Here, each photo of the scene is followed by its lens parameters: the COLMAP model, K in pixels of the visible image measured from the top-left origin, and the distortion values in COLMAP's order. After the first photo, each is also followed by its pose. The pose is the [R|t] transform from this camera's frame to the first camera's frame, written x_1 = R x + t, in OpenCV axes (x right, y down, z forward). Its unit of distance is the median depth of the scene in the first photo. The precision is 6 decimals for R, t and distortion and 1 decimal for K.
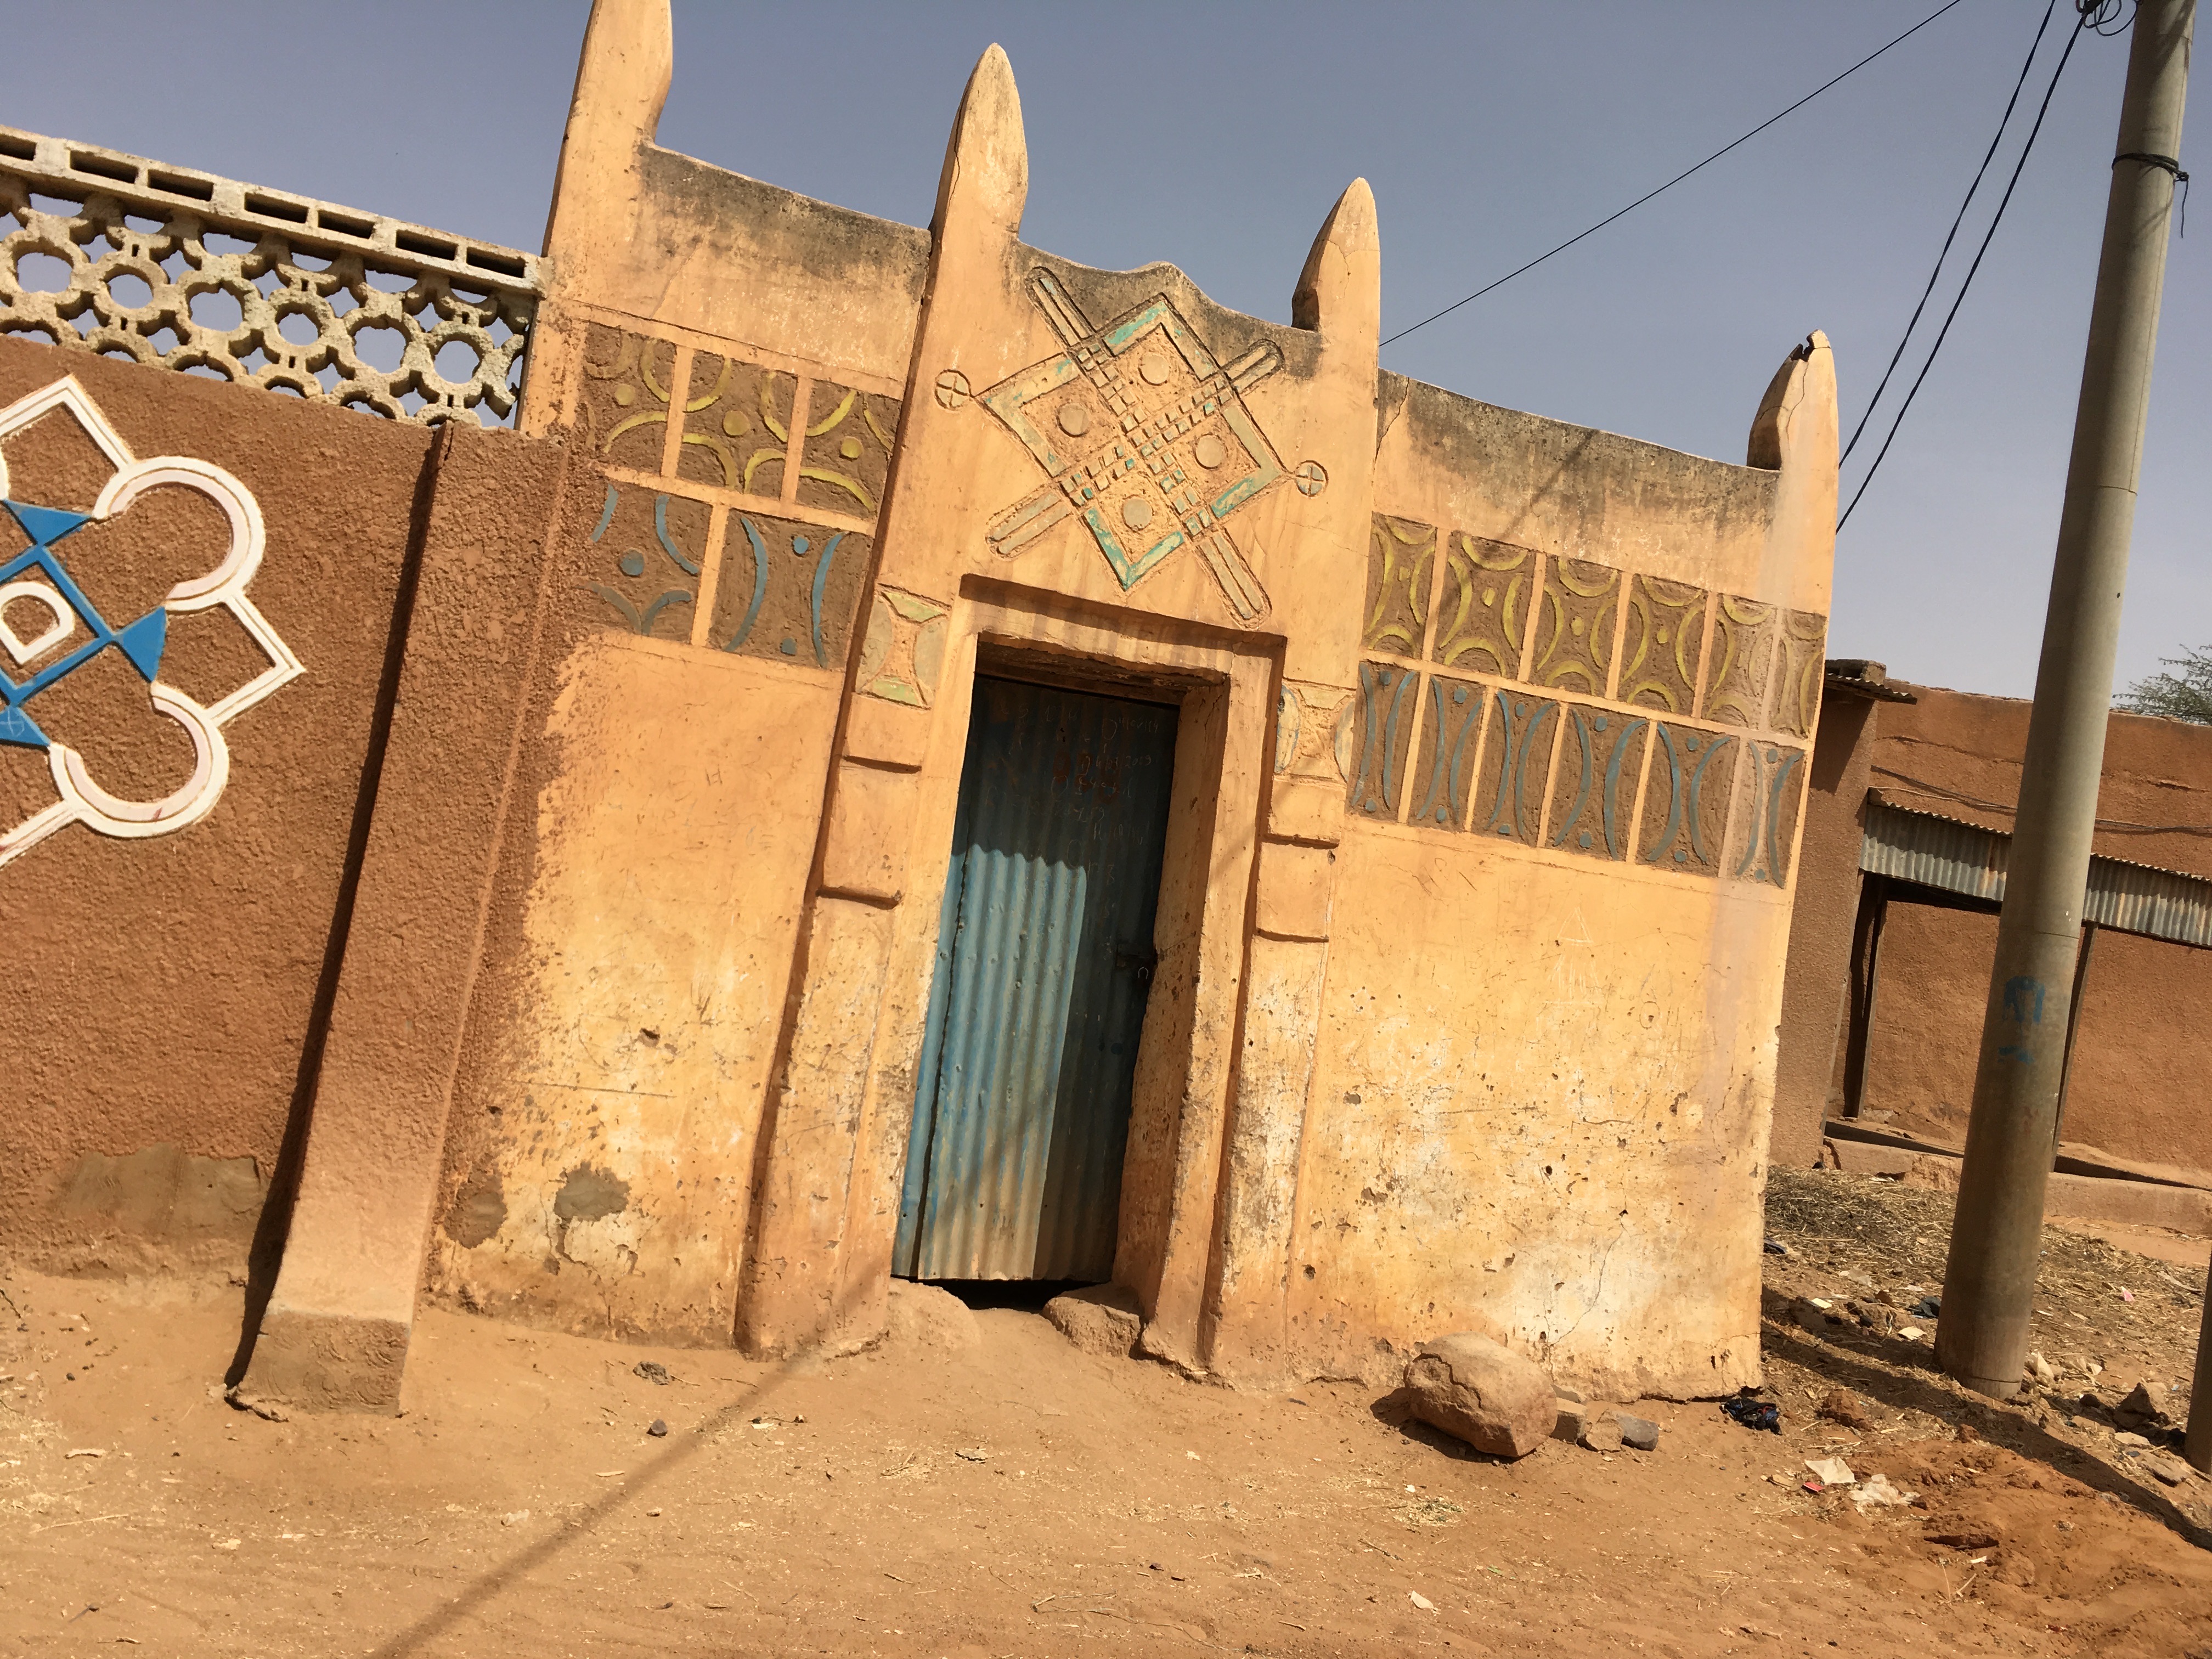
lens RADIAL K [[1888.0, 0, 1116.9], [0, 1888.0, 866.8], [0, 0, 1]] dist [0.072442, -0.106758]
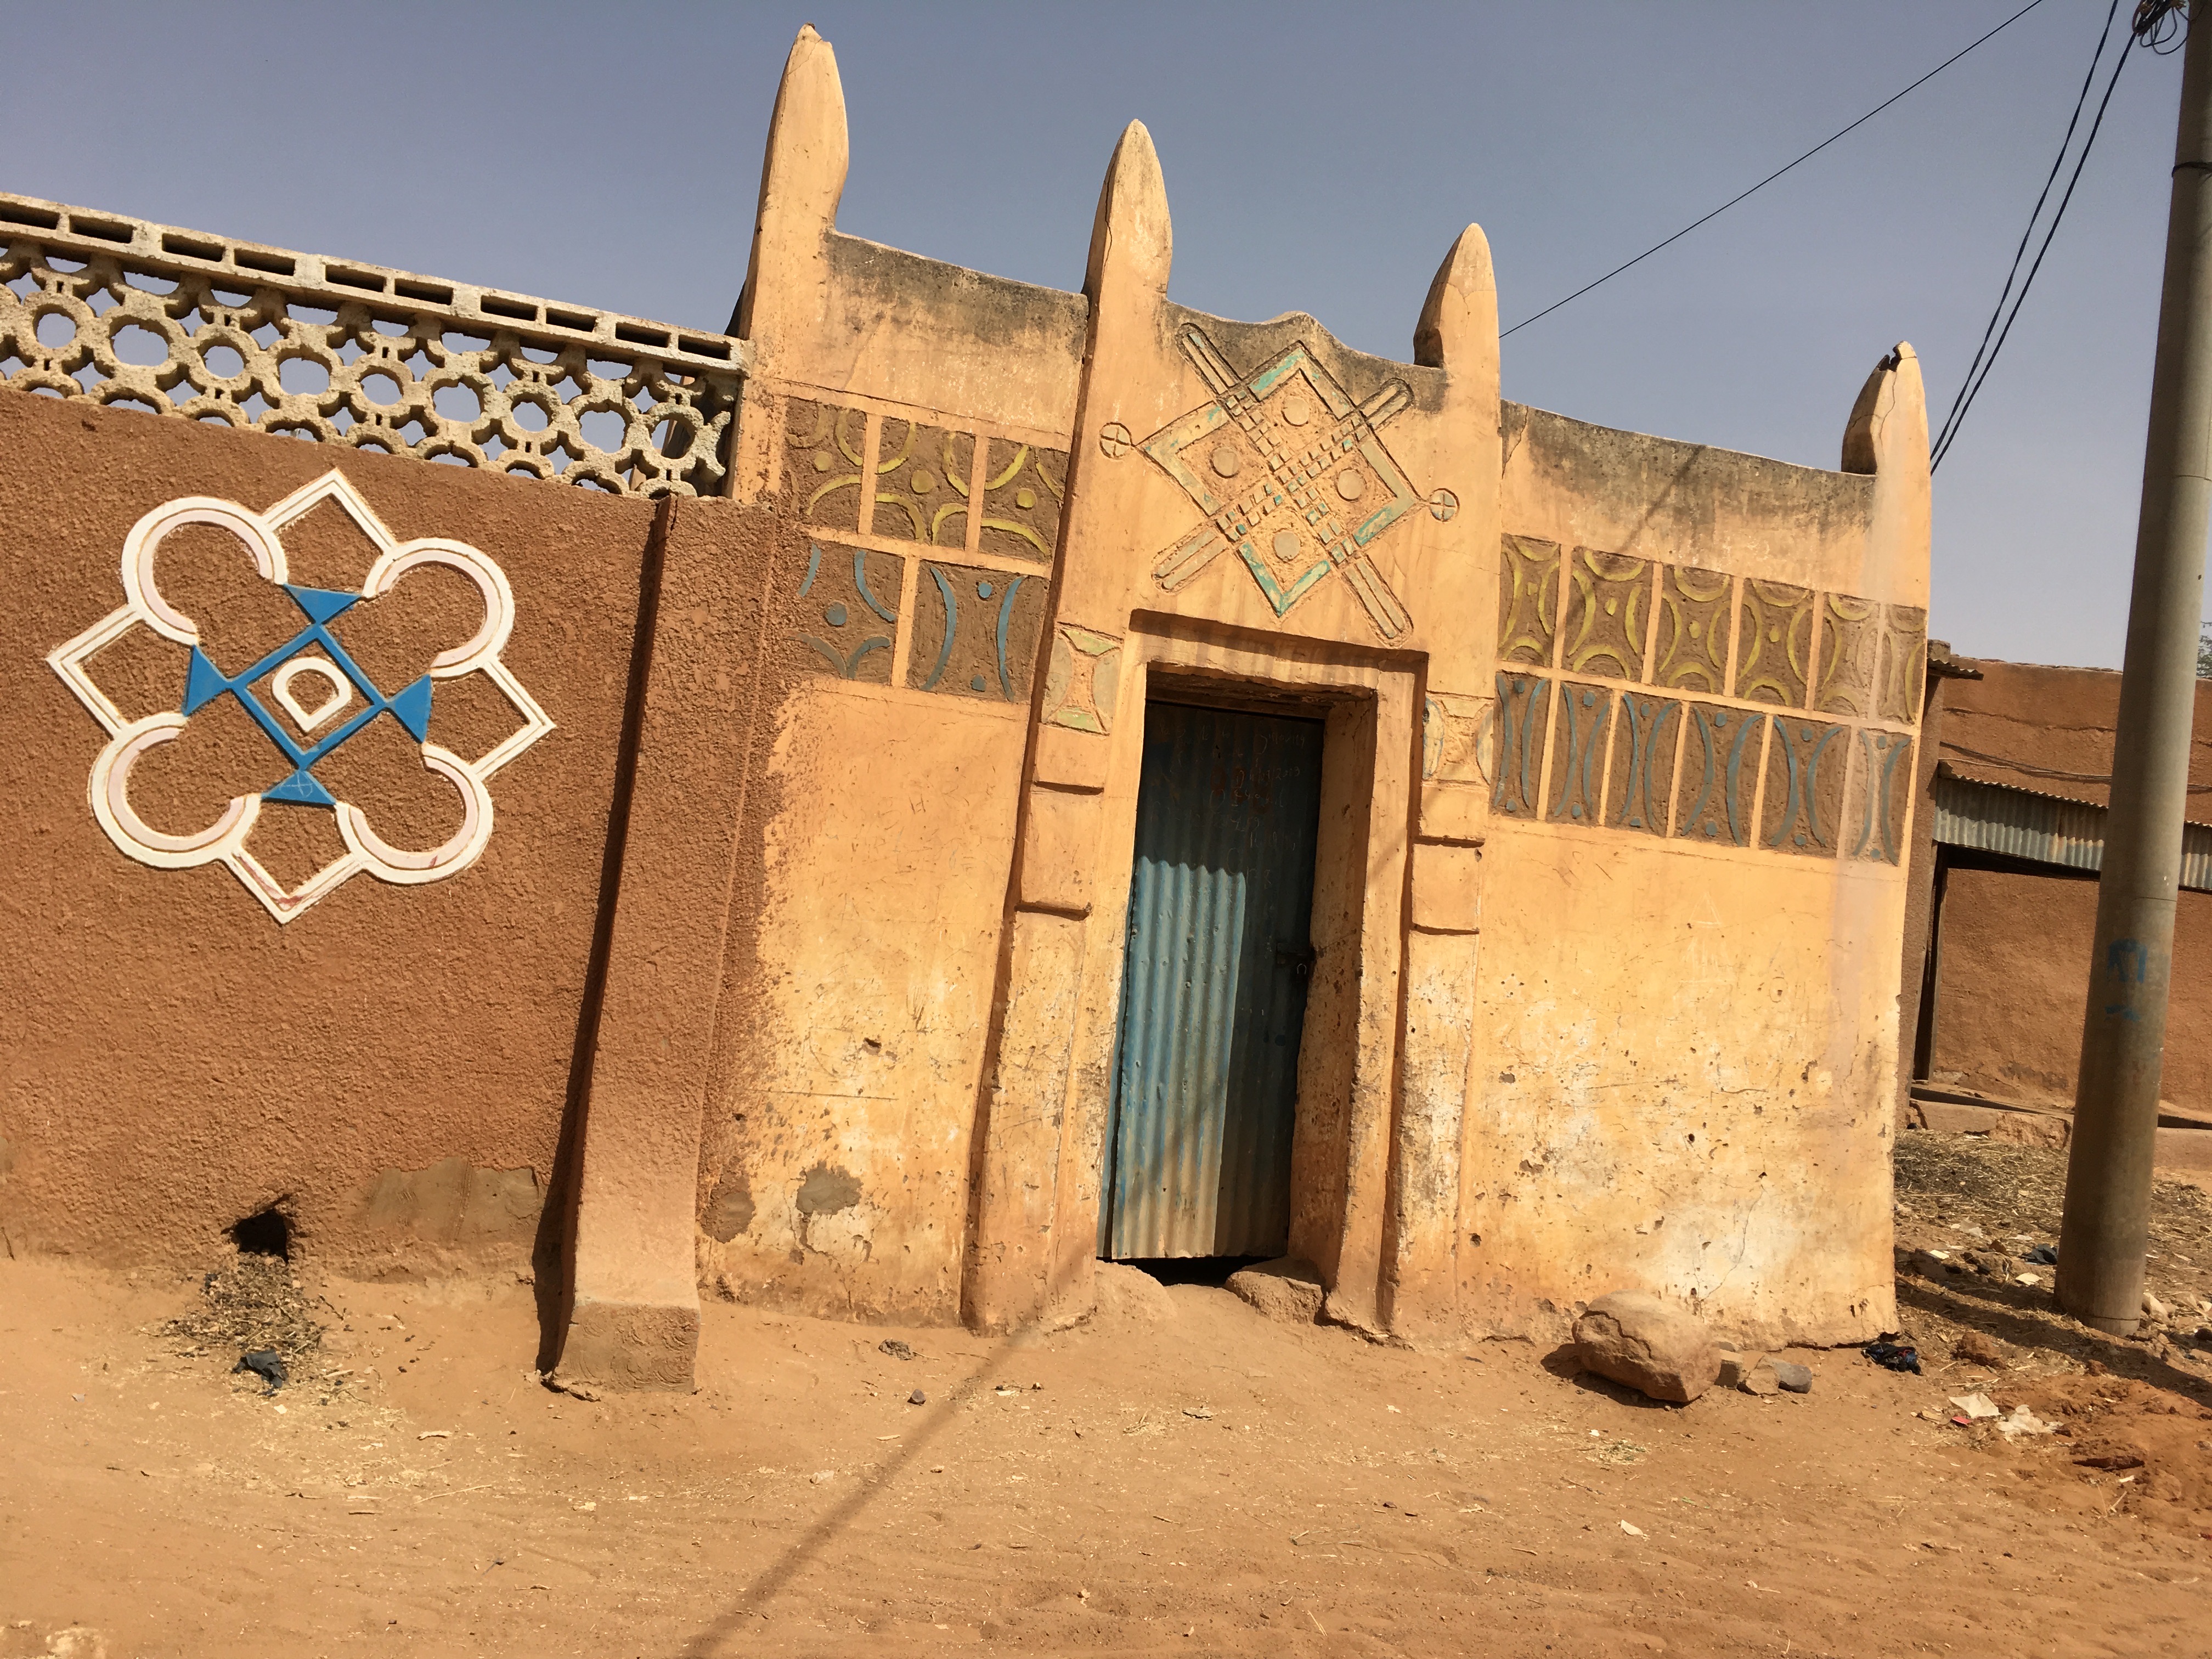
lens RADIAL K [[1859.2, 0, 1112.3], [0, 1859.2, 863.0], [0, 0, 1]] dist [0.065634, -0.087039]
pose [[0.998923, -0.041255, -0.021250, -0.081765], [0.041245, 0.999149, -0.000895, -0.009222], [0.021269, 0.000018, 0.999774, -0.075751]]
